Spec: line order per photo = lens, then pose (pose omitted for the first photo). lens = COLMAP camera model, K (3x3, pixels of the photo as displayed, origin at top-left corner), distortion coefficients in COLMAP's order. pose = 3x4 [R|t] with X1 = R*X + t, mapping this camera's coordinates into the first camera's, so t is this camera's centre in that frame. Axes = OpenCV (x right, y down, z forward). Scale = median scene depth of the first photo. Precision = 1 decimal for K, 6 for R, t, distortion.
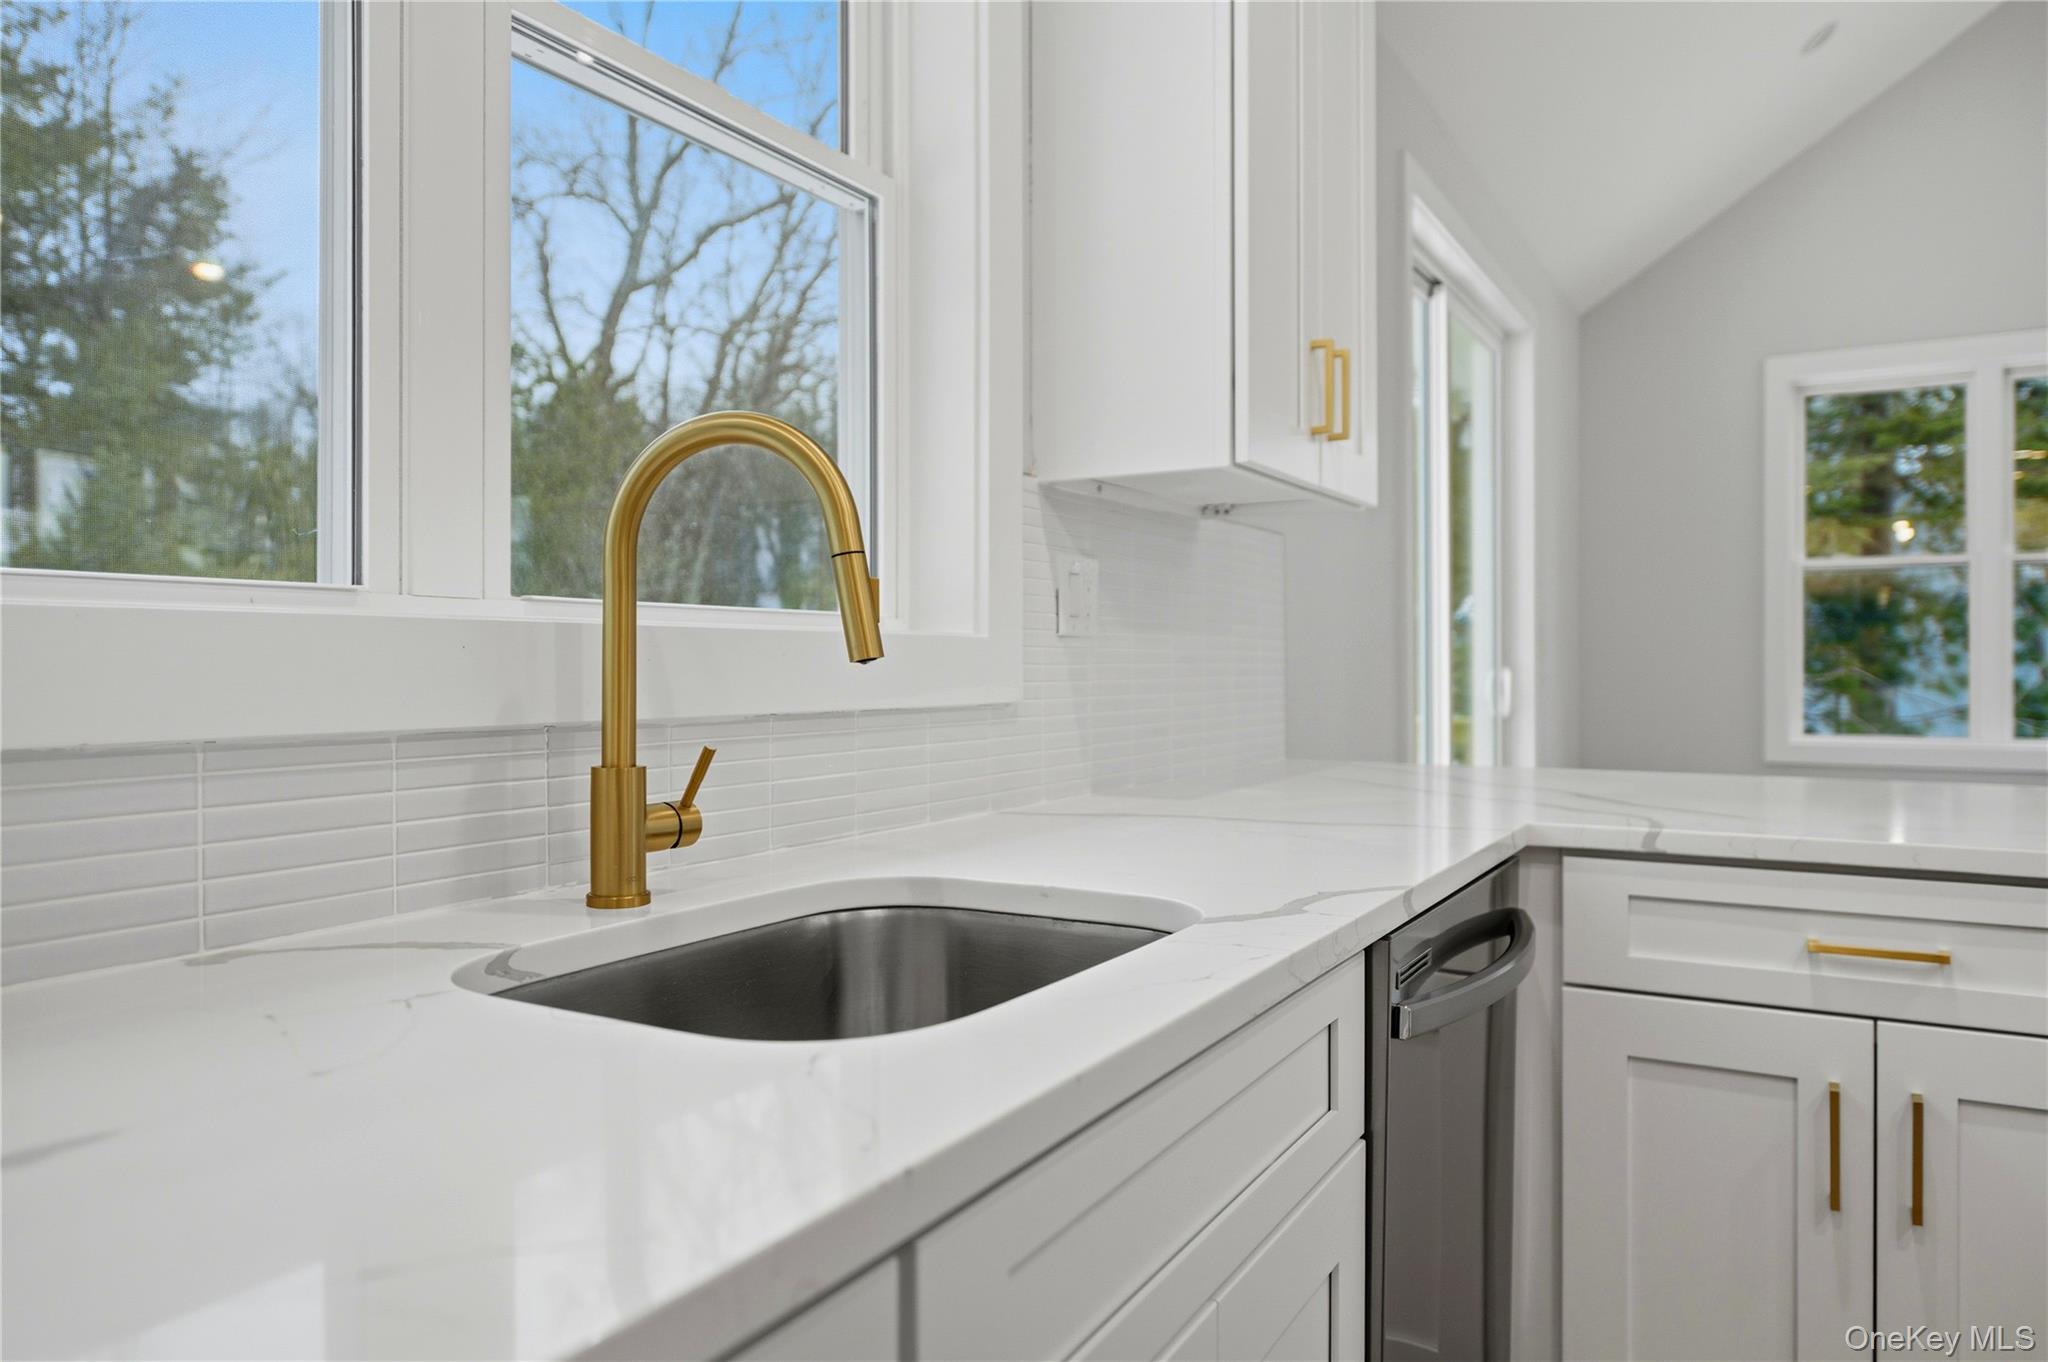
lens RADIAL K [[1361.6, 0, 1034.8], [0, 1361.6, 665.5], [0, 0, 1]] dist [-0.006485, 0.000116]
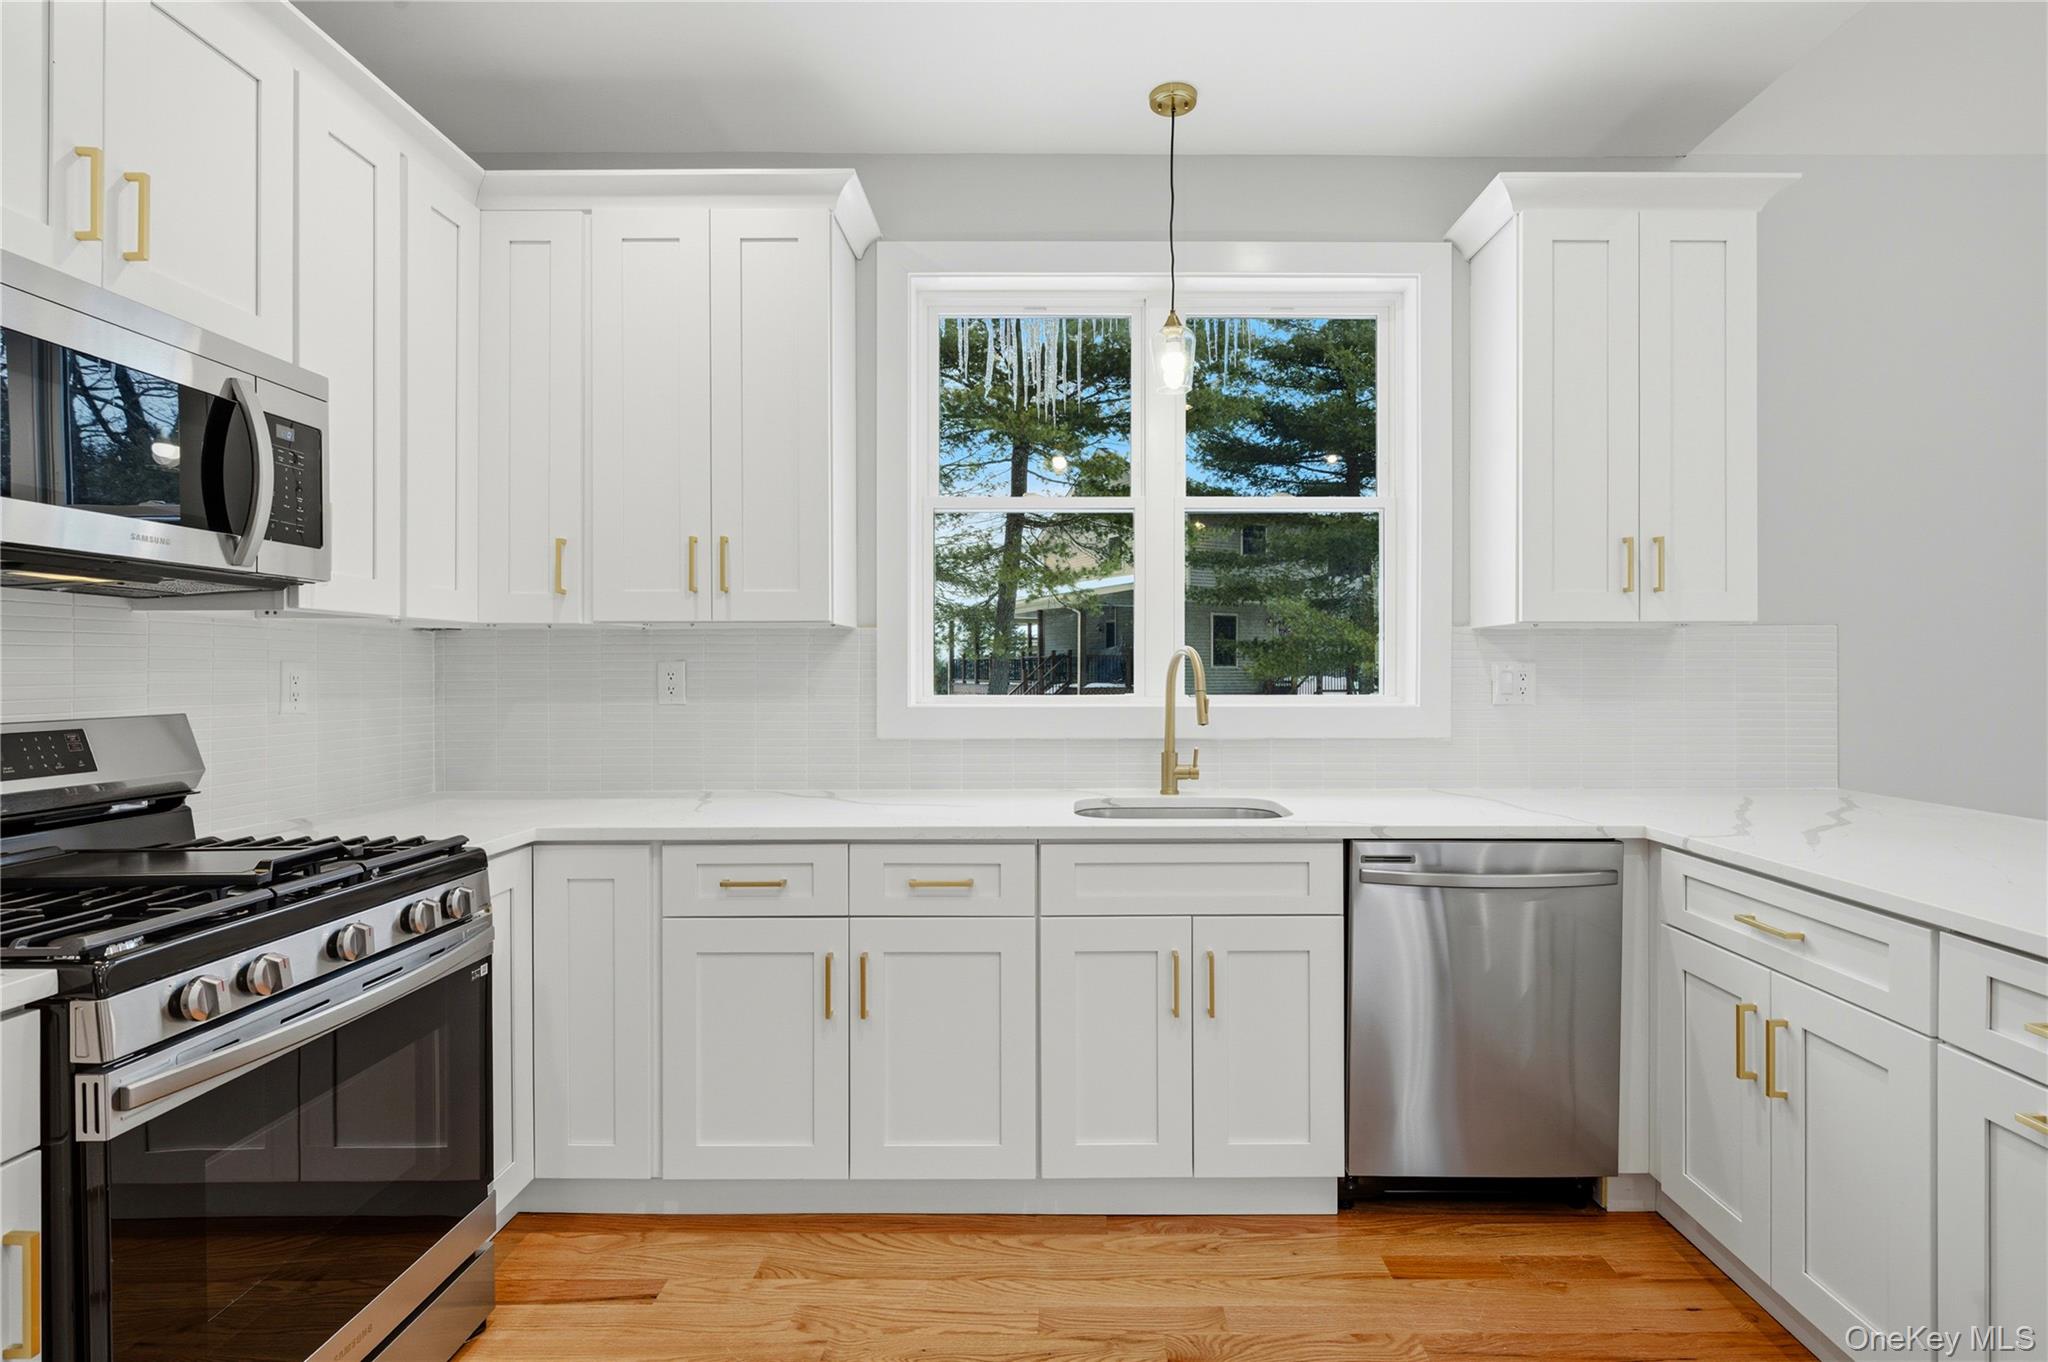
lens RADIAL K [[988.0, 0, 1074.2], [0, 988.0, 669.6], [0, 0, 1]] dist [-0.000200, -0.000776]
pose [[0.498321, 0.007259, -0.866962, 1.143307], [0.005431, 0.999919, 0.011494, -0.109026], [0.866976, -0.010436, 0.498241, -0.288015]]
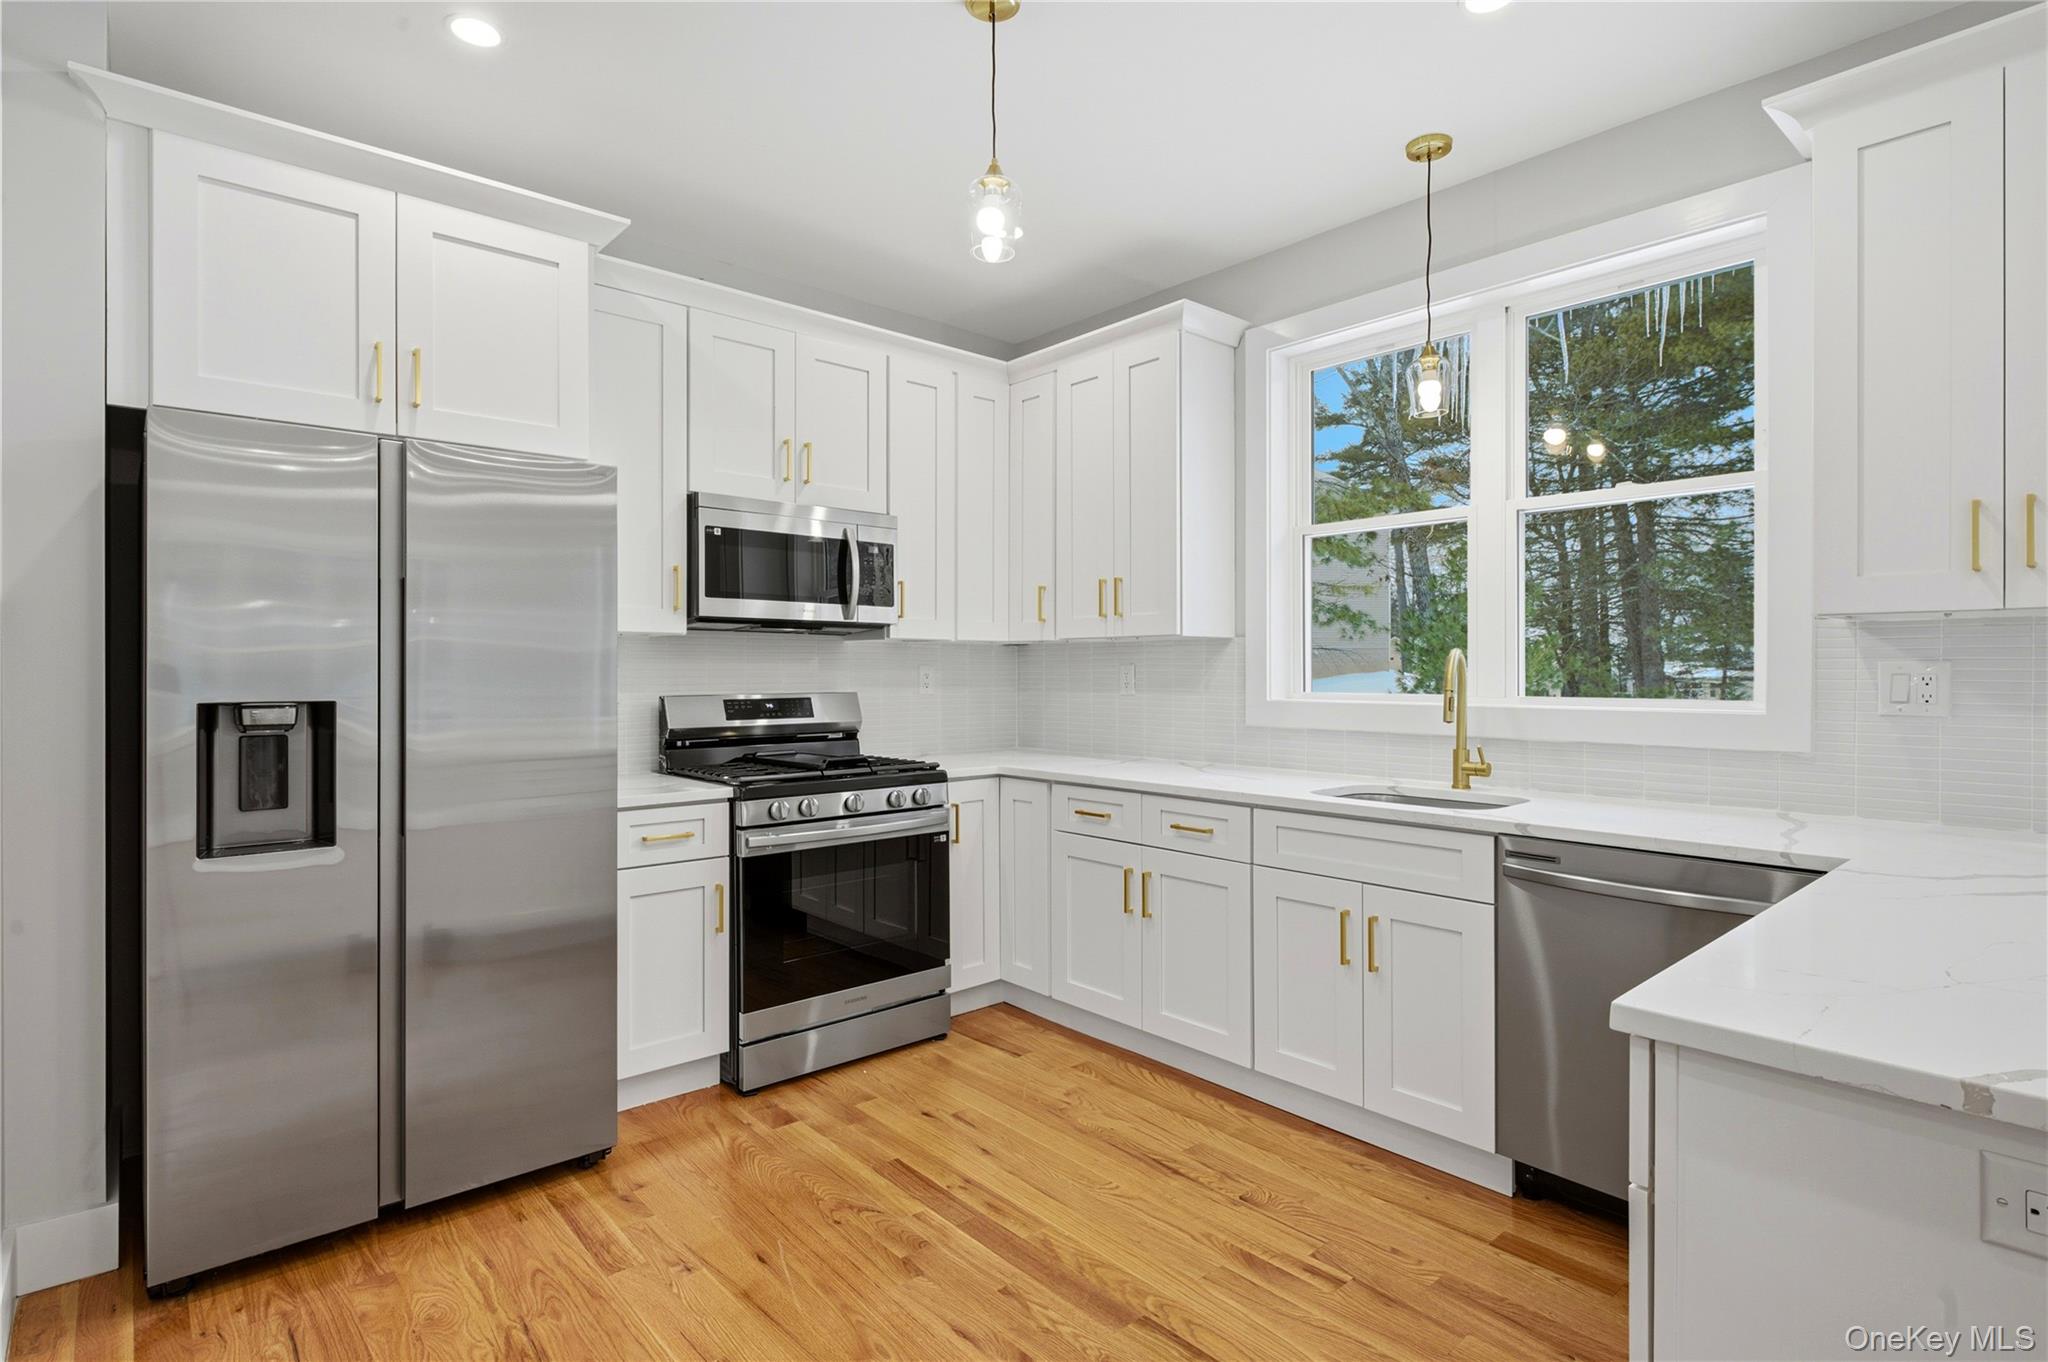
lens RADIAL K [[1019.2, 0, 1024.3], [0, 1019.2, 669.4], [0, 0, 1]] dist [-0.002380, -0.000244]
pose [[-0.324819, 0.006832, -0.945752, 1.749048], [0.011285, 0.999931, 0.003347, -0.106879], [0.945709, -0.009585, -0.324873, 0.526170]]
